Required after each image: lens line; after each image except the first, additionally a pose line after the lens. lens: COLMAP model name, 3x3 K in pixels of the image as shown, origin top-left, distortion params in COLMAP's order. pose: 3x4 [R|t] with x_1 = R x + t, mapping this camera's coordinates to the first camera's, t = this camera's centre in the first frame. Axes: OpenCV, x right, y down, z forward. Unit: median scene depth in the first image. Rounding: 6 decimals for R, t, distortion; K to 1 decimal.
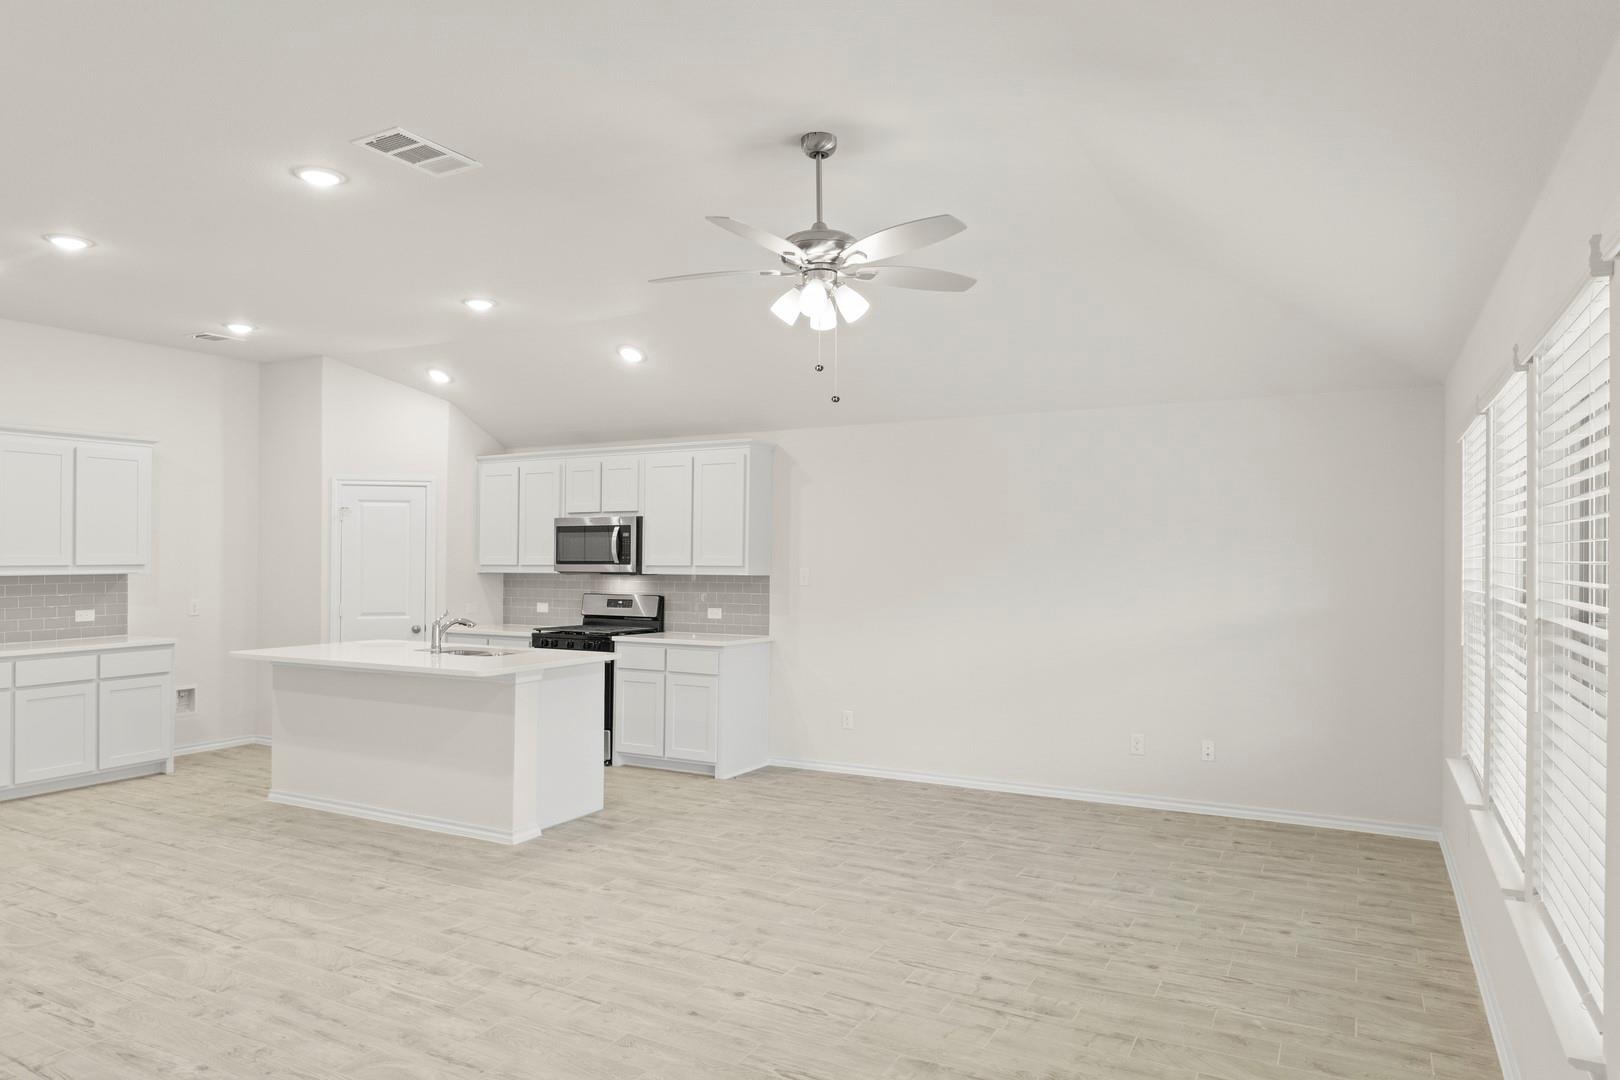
lens RADIAL K [[1010.2, 0, 805.8], [0, 1010.2, 553.6], [0, 0, 1]] dist [-0.000147, -0.000403]
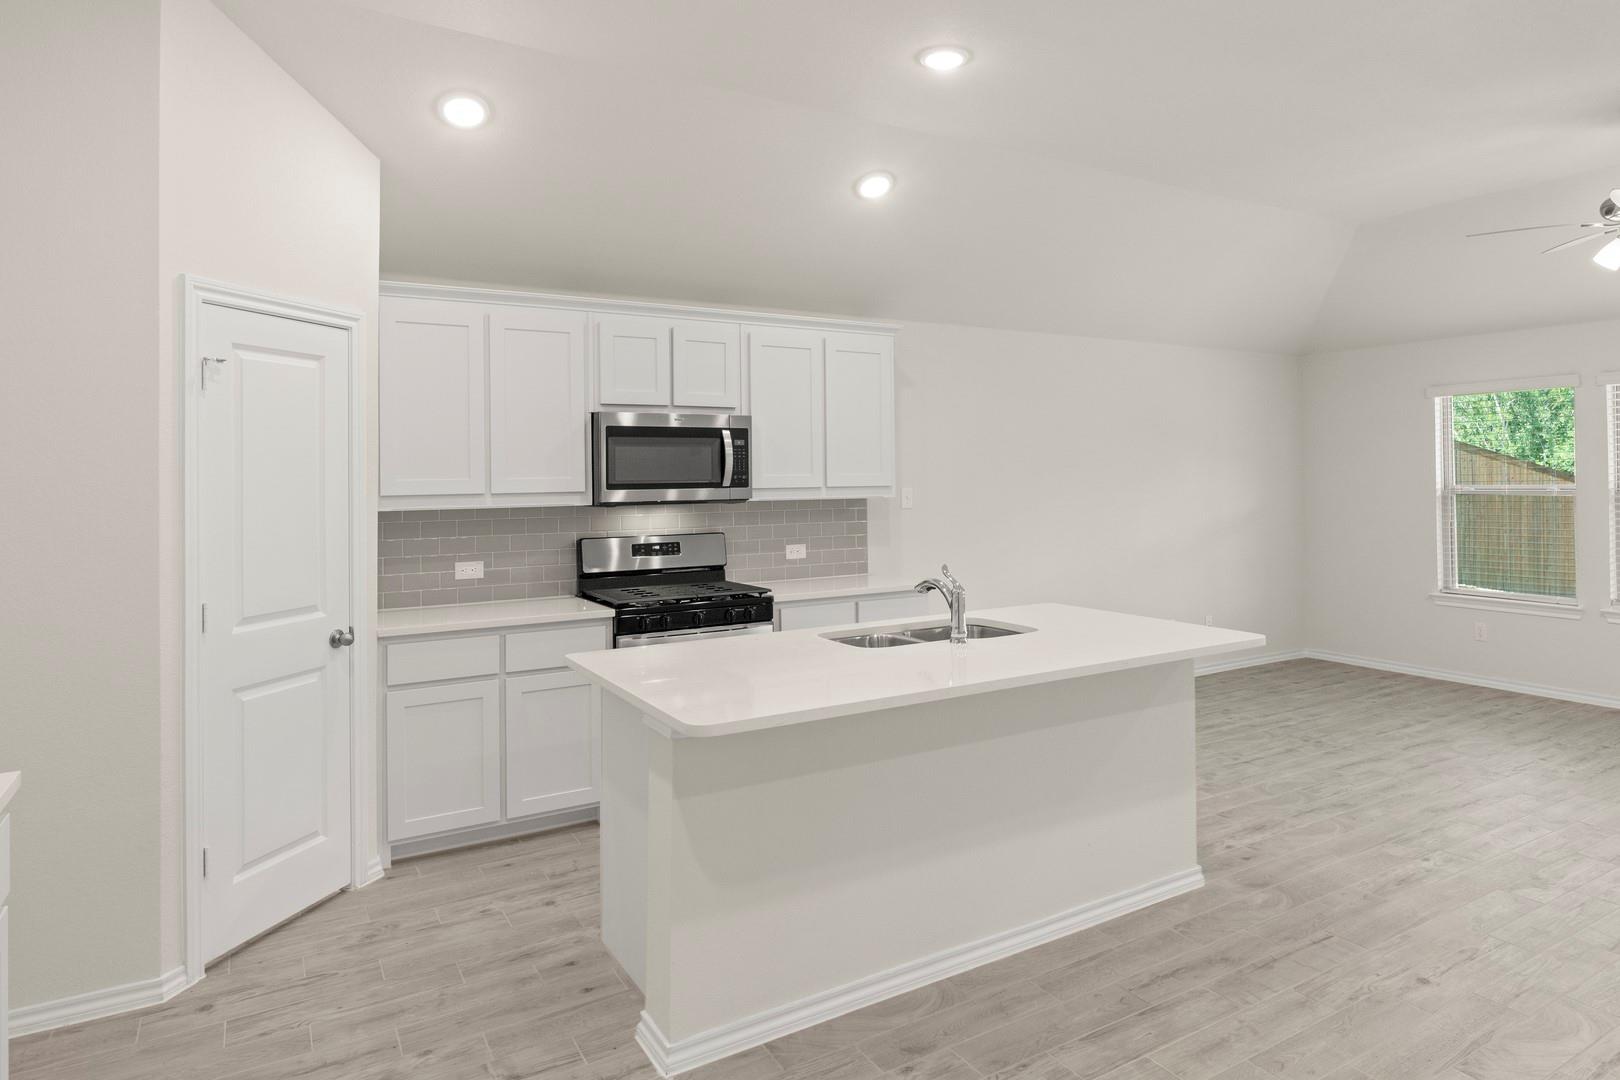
lens RADIAL K [[972.1, 0, 867.2], [0, 972.1, 462.1], [0, 0, 1]] dist [0.001089, -0.004017]
pose [[0.487190, 0.006198, 0.873274, -1.019277], [0.006986, 0.999915, -0.010994, 0.002365], [-0.873268, 0.011457, 0.487106, 0.897582]]
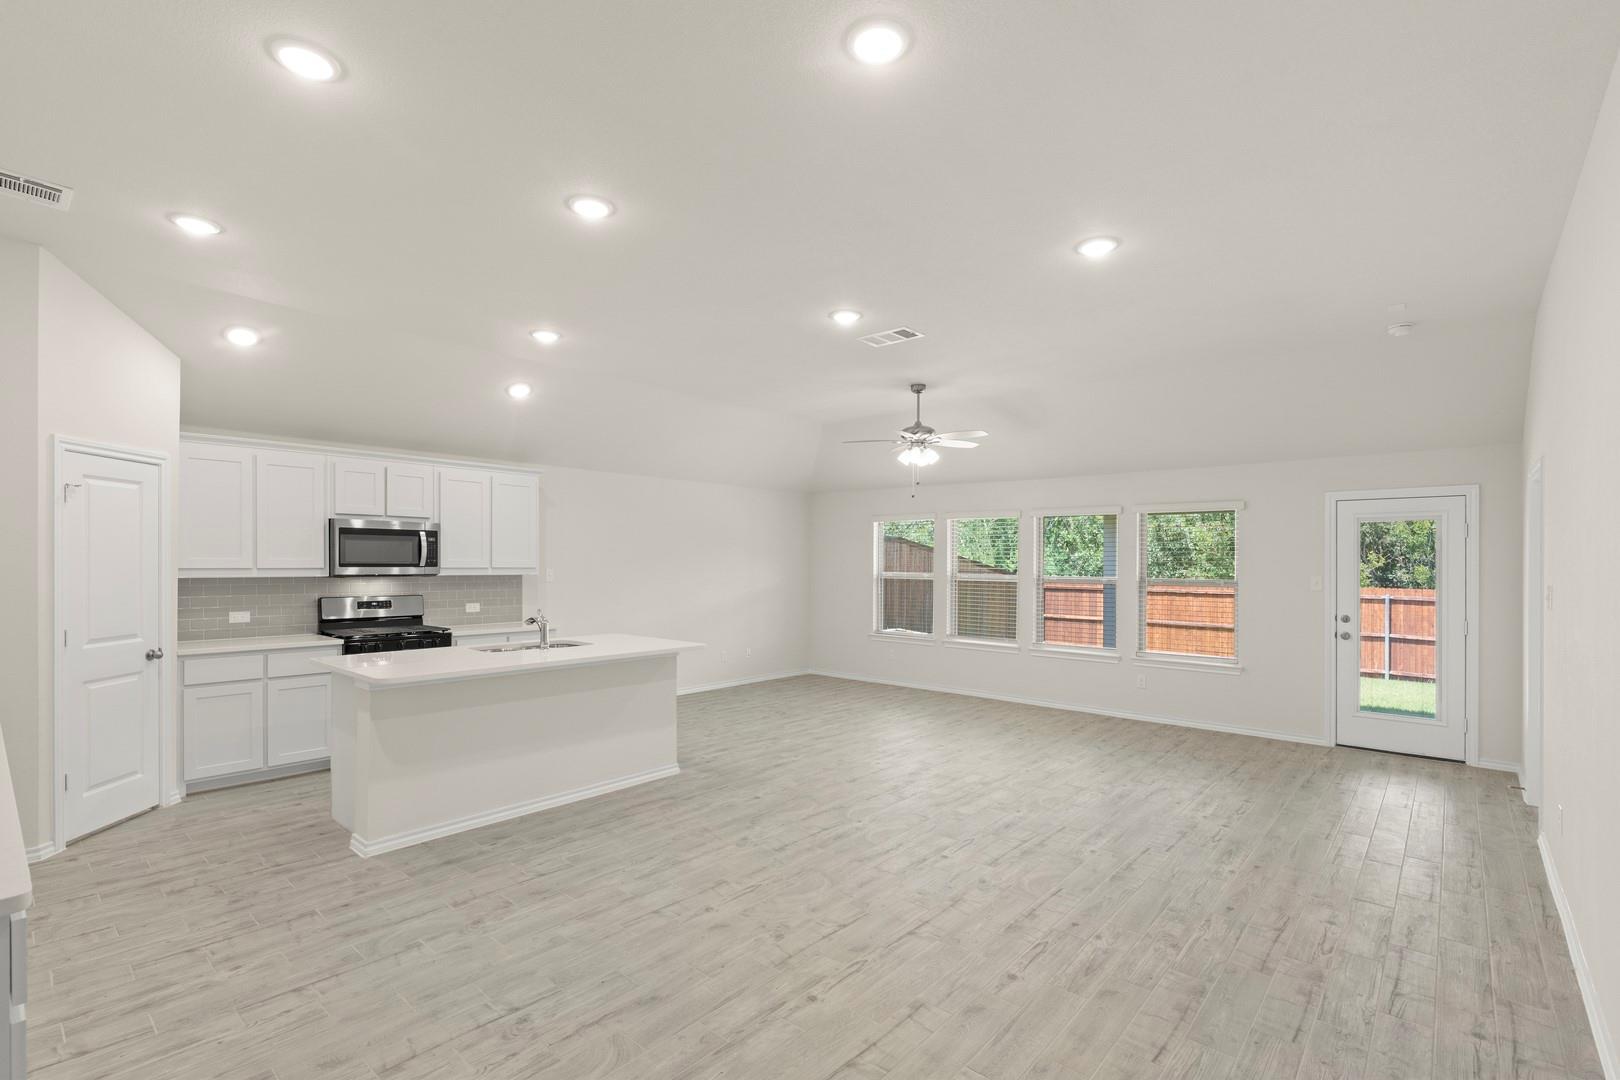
lens RADIAL K [[737.8, 0, 792.8], [0, 737.8, 568.8], [0, 0, 1]] dist [-0.004243, 0.000260]
pose [[0.227008, -0.006988, 0.973868, -1.260439], [-0.011676, 0.999883, 0.009896, 0.000496], [-0.973823, -0.013617, 0.226900, 0.645747]]
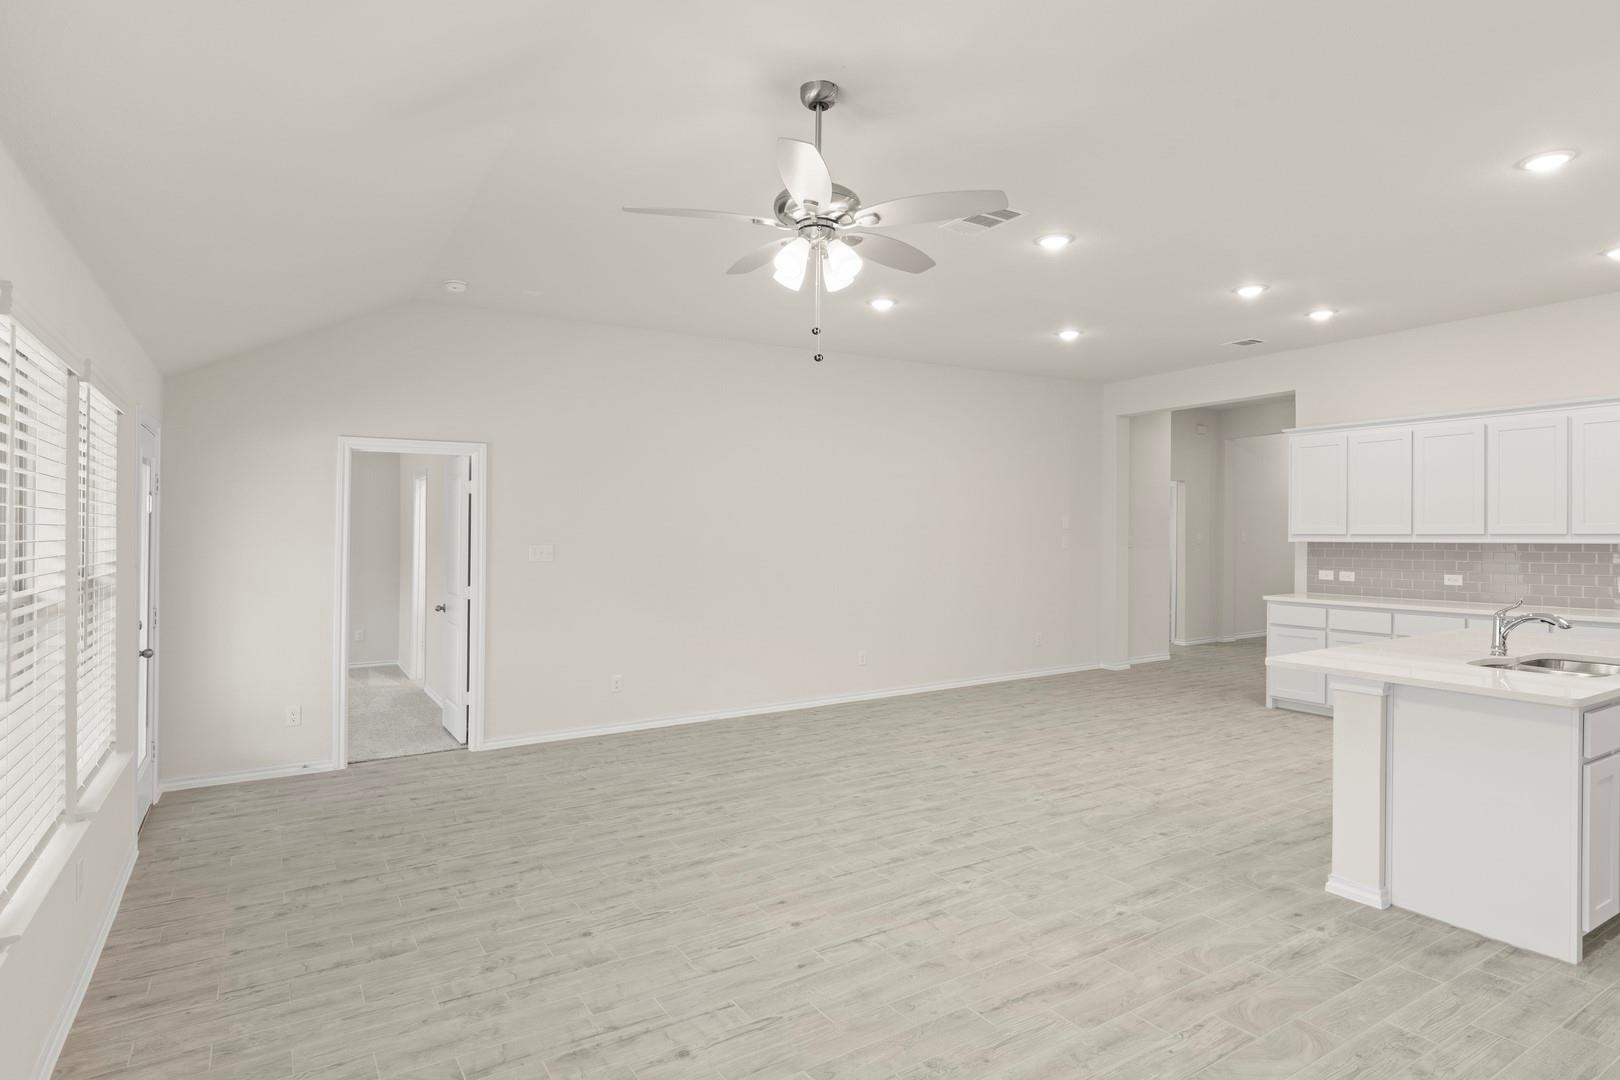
lens RADIAL K [[879.5, 0, 819.0], [0, 879.5, 491.6], [0, 0, 1]] dist [0.003041, -0.002220]
pose [[-0.484517, -0.034047, -0.874119, 0.536146], [0.010408, 0.998947, -0.044678, 0.000943], [0.874720, -0.030745, -0.483652, 1.023982]]
